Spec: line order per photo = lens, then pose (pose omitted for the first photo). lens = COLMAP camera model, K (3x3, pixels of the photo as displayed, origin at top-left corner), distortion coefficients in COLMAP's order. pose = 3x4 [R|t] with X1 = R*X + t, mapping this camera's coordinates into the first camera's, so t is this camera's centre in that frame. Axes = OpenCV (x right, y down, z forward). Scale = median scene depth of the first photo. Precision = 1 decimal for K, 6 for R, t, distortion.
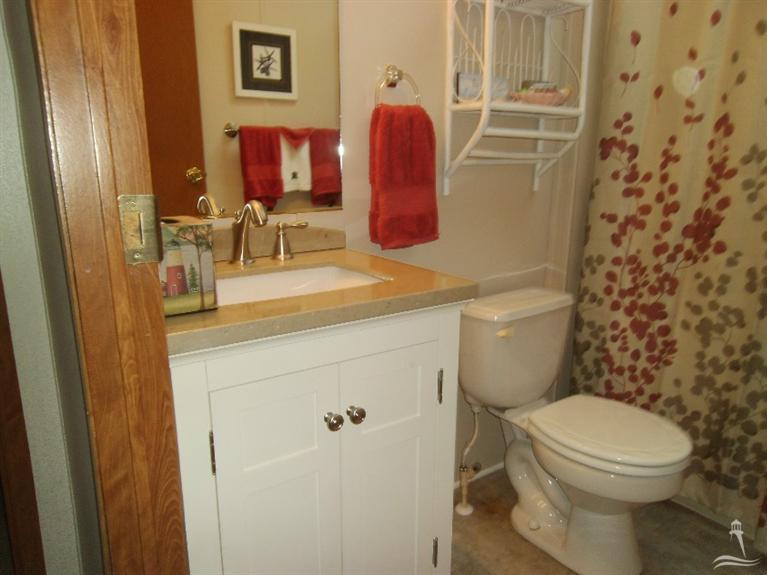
lens RADIAL K [[556.4, 0, 387.9], [0, 556.4, 299.4], [0, 0, 1]] dist [-0.002956, 0.000462]
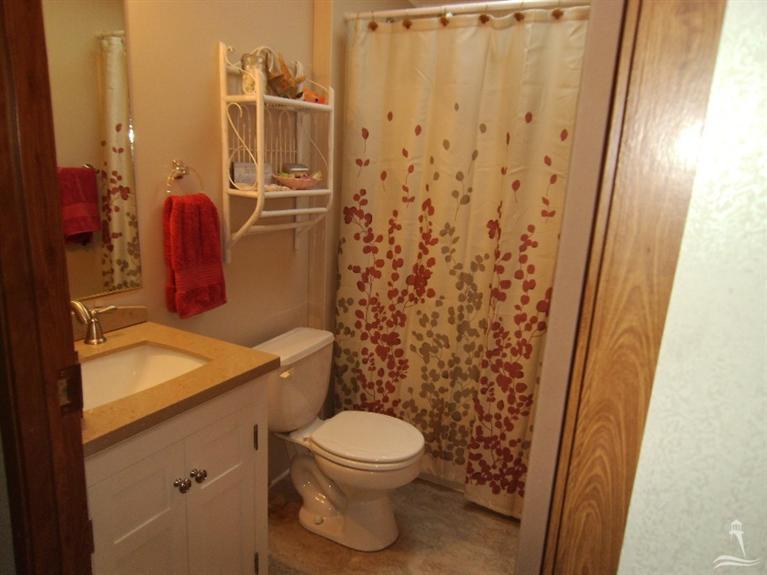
lens RADIAL K [[556.4, 0, 387.9], [0, 556.4, 299.4], [0, 0, 1]] dist [-0.002956, 0.000462]
pose [[0.890540, -0.076294, 0.448462, -0.125416], [0.068597, 0.997085, 0.033411, -0.123162], [-0.449704, 0.001010, 0.893177, -0.197366]]
